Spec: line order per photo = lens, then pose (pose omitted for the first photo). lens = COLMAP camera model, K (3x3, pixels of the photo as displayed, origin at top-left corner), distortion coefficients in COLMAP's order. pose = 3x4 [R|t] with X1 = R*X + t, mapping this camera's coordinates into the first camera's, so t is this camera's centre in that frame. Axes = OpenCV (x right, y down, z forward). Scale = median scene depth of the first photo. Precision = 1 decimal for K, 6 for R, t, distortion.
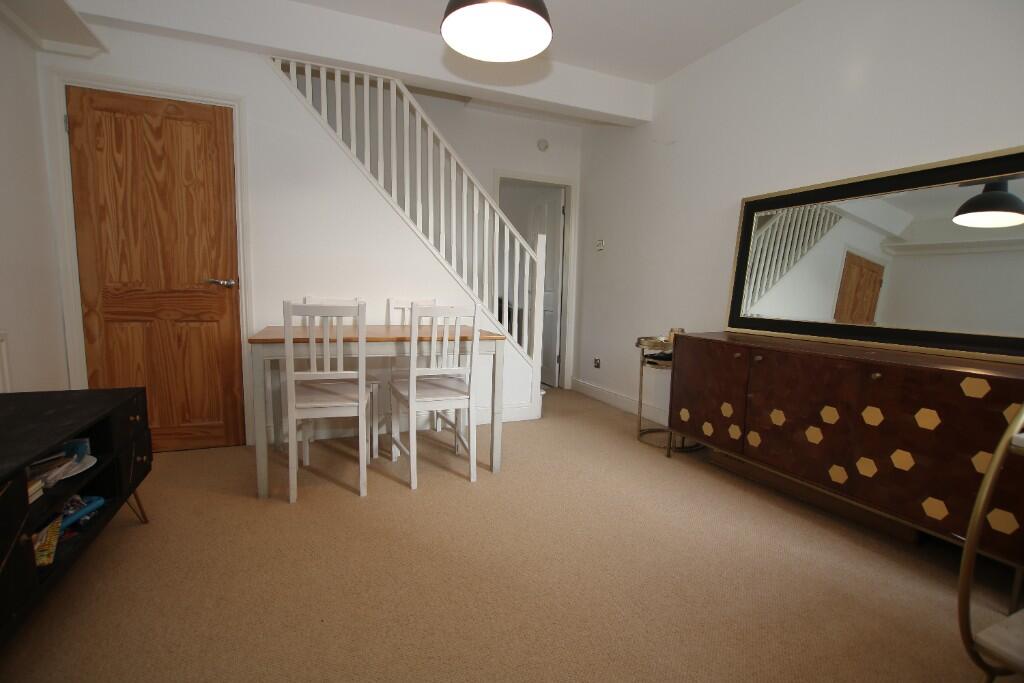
lens RADIAL K [[487.5, 0, 512.0], [0, 487.5, 341.5], [0, 0, 1]] dist [-0.000920, 0.000067]
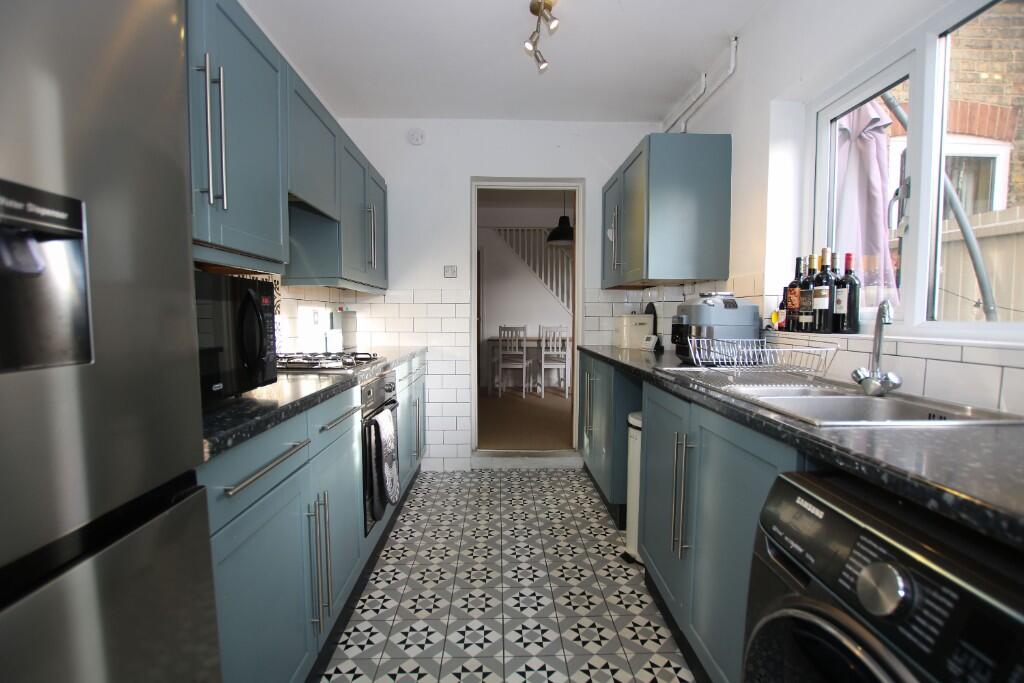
lens RADIAL K [[487.5, 0, 512.0], [0, 487.5, 341.5], [0, 0, 1]] dist [-0.000920, 0.000067]
pose [[0.934221, -0.003482, -0.356679, 0.575504], [-0.022116, 0.997463, -0.067664, 0.183337], [0.356009, 0.071101, 0.931774, -1.504297]]
